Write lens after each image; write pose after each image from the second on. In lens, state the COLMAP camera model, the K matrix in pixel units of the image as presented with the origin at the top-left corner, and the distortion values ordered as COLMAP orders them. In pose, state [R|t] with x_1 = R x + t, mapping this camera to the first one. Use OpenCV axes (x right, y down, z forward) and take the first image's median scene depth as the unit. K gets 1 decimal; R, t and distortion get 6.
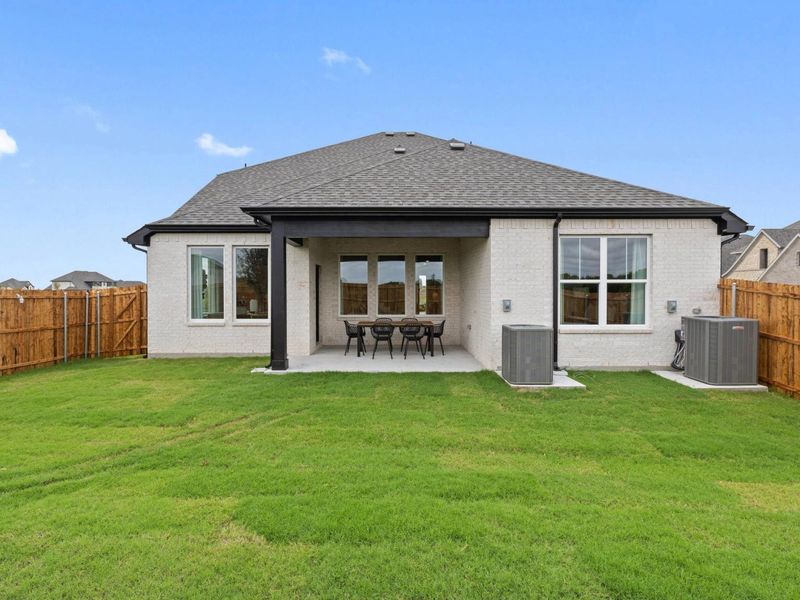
lens RADIAL K [[380.4, 0, 400.0], [0, 380.4, 300.0], [0, 0, 1]] dist [-0.000780, -0.000165]
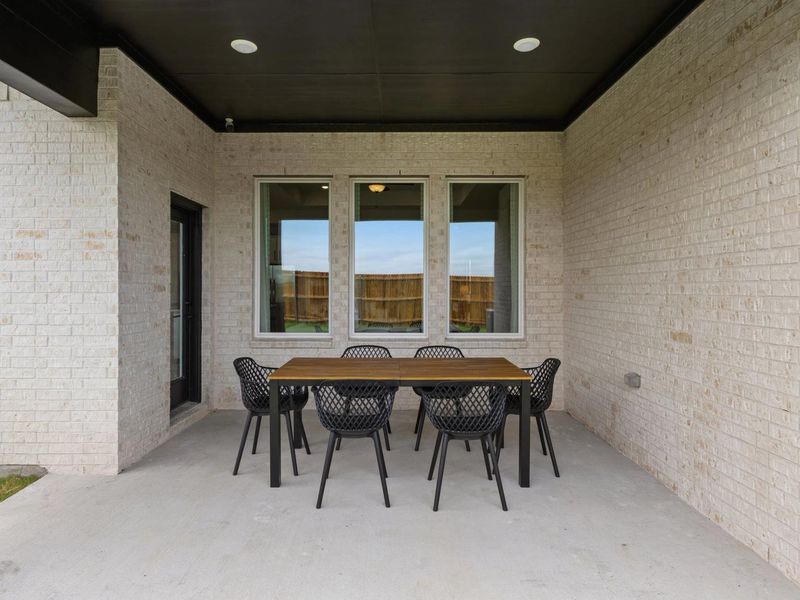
lens RADIAL K [[380.4, 0, 400.0], [0, 380.4, 300.0], [0, 0, 1]] dist [-0.000780, -0.000165]
pose [[0.999960, 0.007937, 0.004046, -0.013110], [-0.007943, 0.999967, 0.001633, 0.003215], [-0.004033, -0.001665, 0.999990, 0.646853]]
